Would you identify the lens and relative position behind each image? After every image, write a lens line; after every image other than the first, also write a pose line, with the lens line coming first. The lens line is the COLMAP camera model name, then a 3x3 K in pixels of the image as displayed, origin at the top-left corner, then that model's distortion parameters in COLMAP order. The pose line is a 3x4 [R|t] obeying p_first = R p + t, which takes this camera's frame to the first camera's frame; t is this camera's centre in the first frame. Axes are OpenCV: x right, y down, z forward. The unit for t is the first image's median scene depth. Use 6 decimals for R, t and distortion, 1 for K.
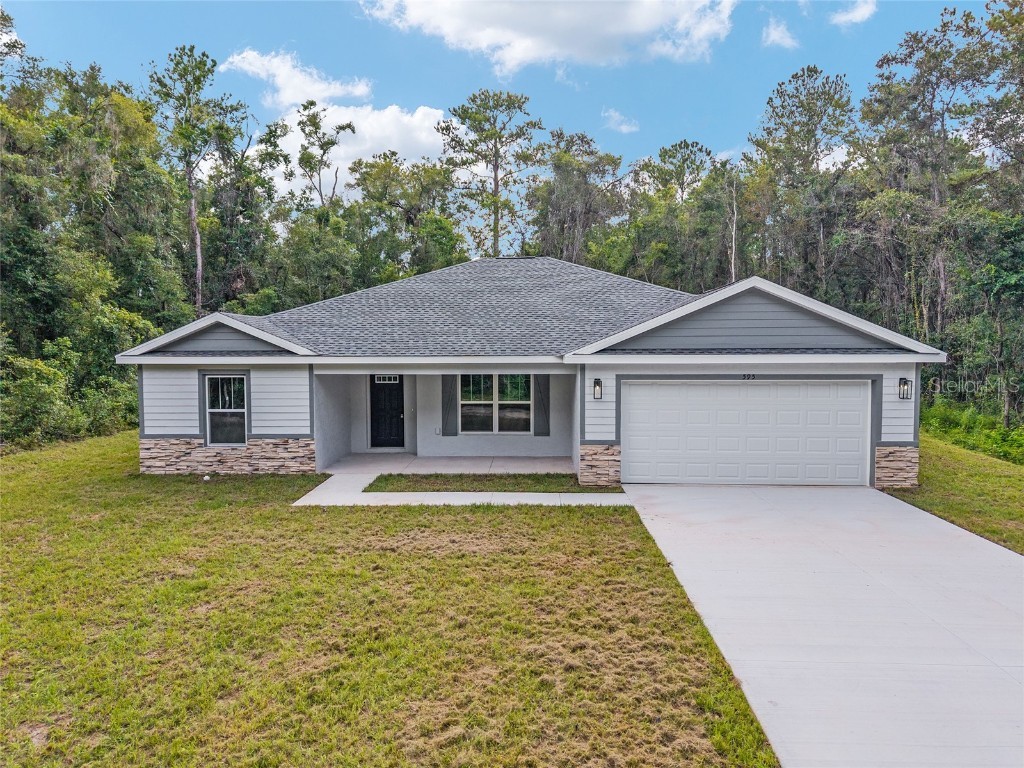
lens RADIAL K [[682.6, 0, 495.5], [0, 682.6, 383.3], [0, 0, 1]] dist [0.018045, -0.002983]
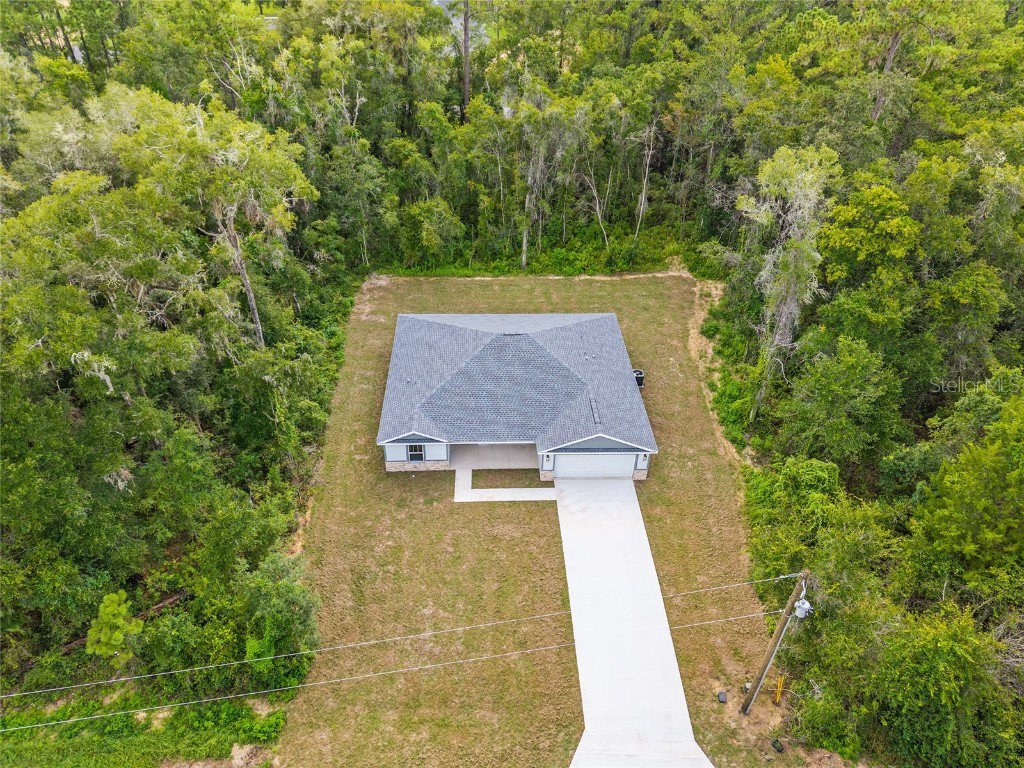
lens RADIAL K [[682.6, 0, 495.5], [0, 682.6, 383.3], [0, 0, 1]] dist [0.018045, -0.002983]
pose [[0.996521, -0.037669, 0.074340, -0.264015], [-0.012732, 0.812736, 0.582493, -1.805955], [-0.082361, -0.581413, 0.809429, -1.108324]]
